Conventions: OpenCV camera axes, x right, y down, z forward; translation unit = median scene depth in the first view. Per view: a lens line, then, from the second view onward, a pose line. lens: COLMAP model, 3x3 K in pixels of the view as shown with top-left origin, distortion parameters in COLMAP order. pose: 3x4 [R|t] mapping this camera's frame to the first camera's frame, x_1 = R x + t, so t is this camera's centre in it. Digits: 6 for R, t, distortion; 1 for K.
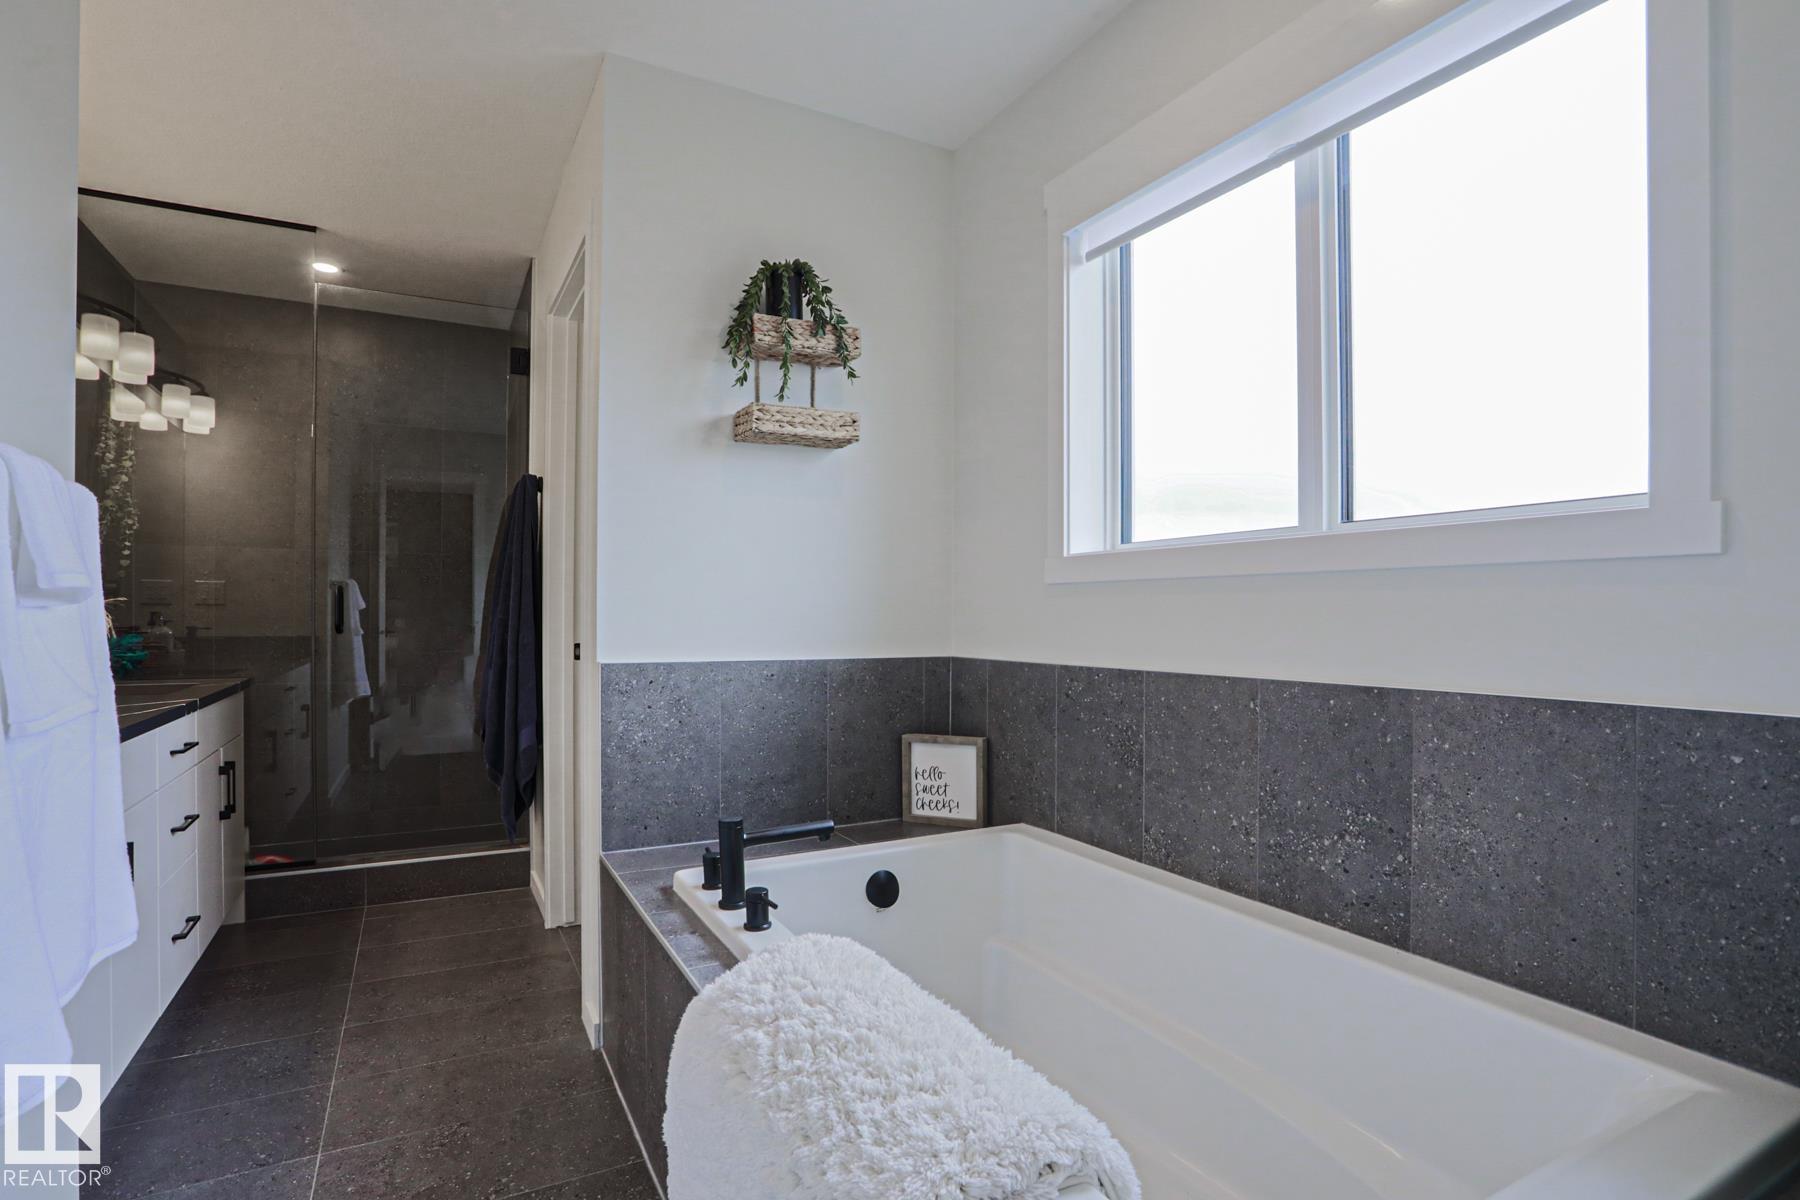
lens RADIAL K [[888.4, 0, 897.3], [0, 888.4, 612.2], [0, 0, 1]] dist [-0.078707, 0.036639]
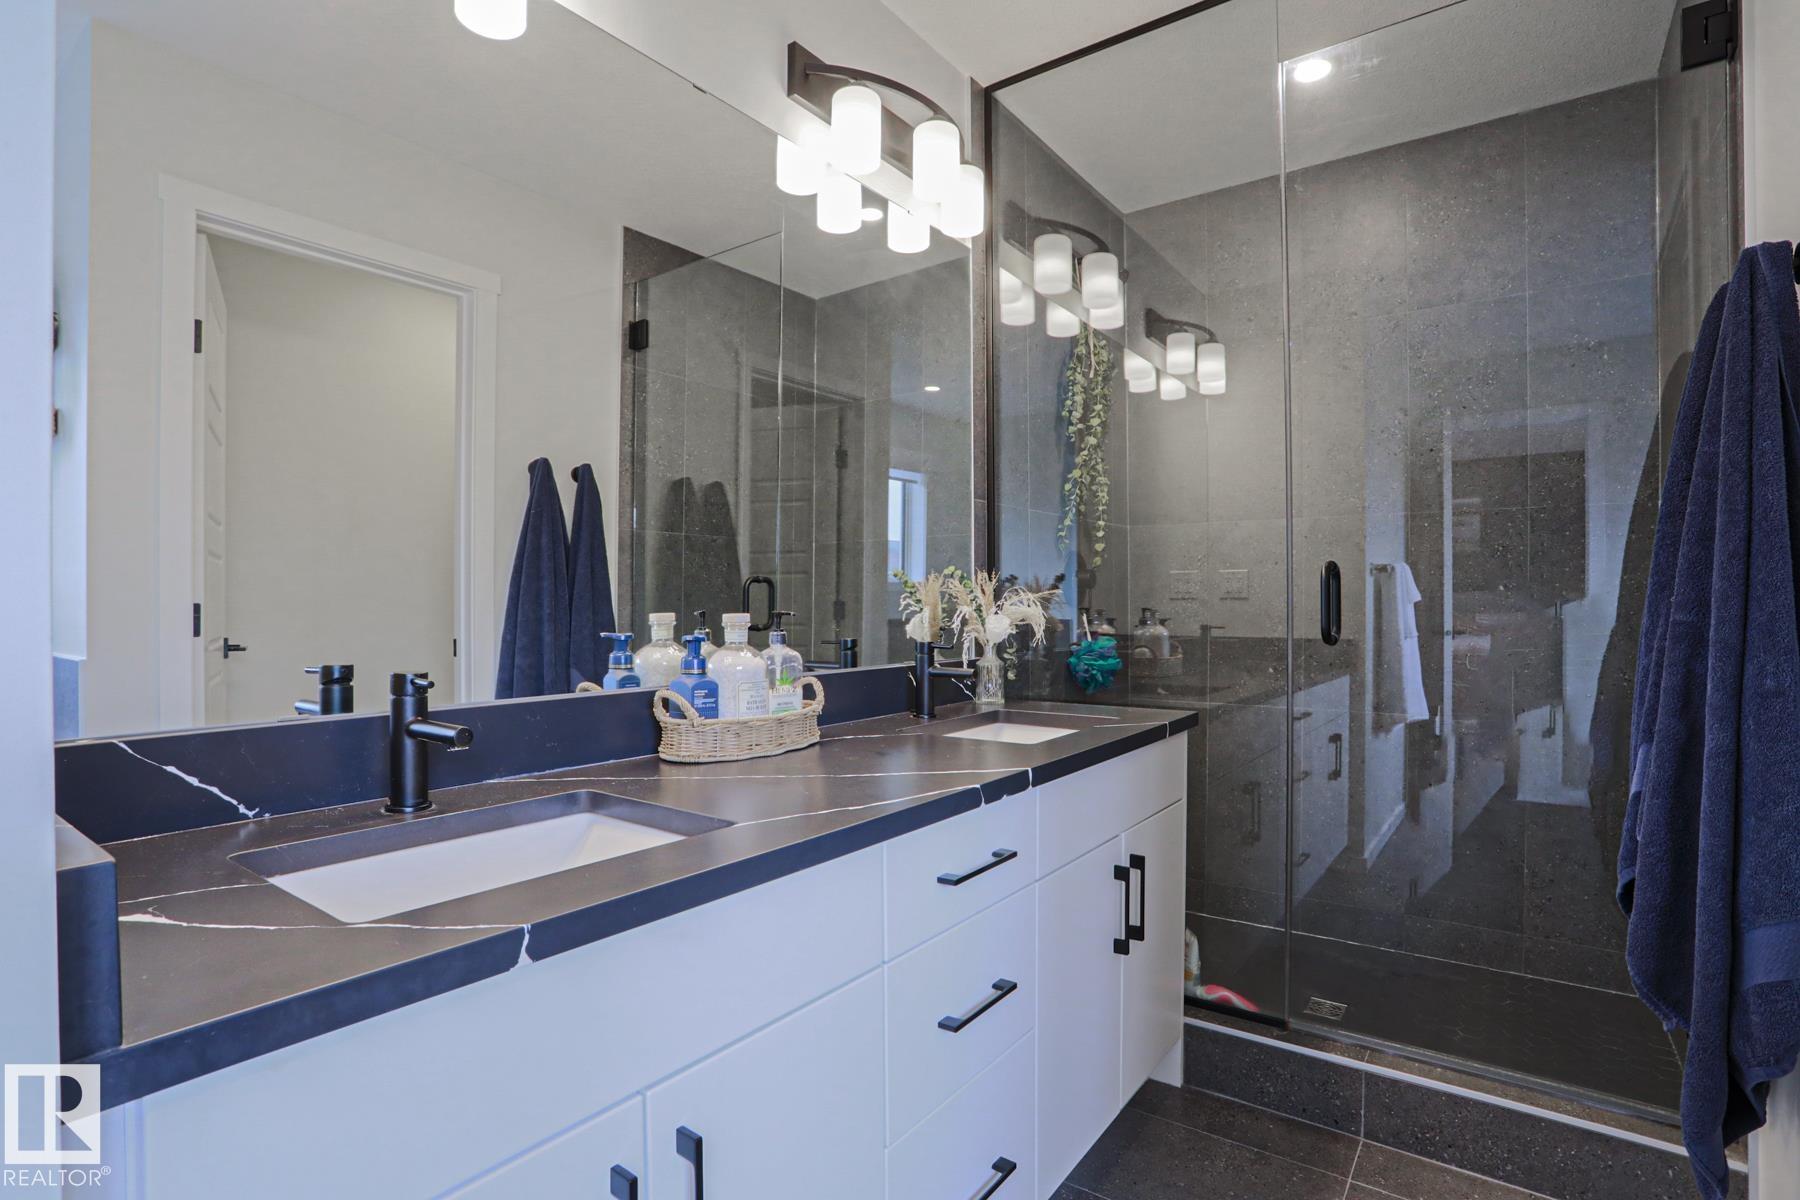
lens RADIAL K [[888.4, 0, 897.3], [0, 888.4, 612.2], [0, 0, 1]] dist [-0.078707, 0.036639]
pose [[0.428219, 0.001297, -0.903674, -0.234324], [0.007427, 0.999960, 0.004954, -0.002063], [0.903644, -0.008833, 0.428192, 0.470588]]
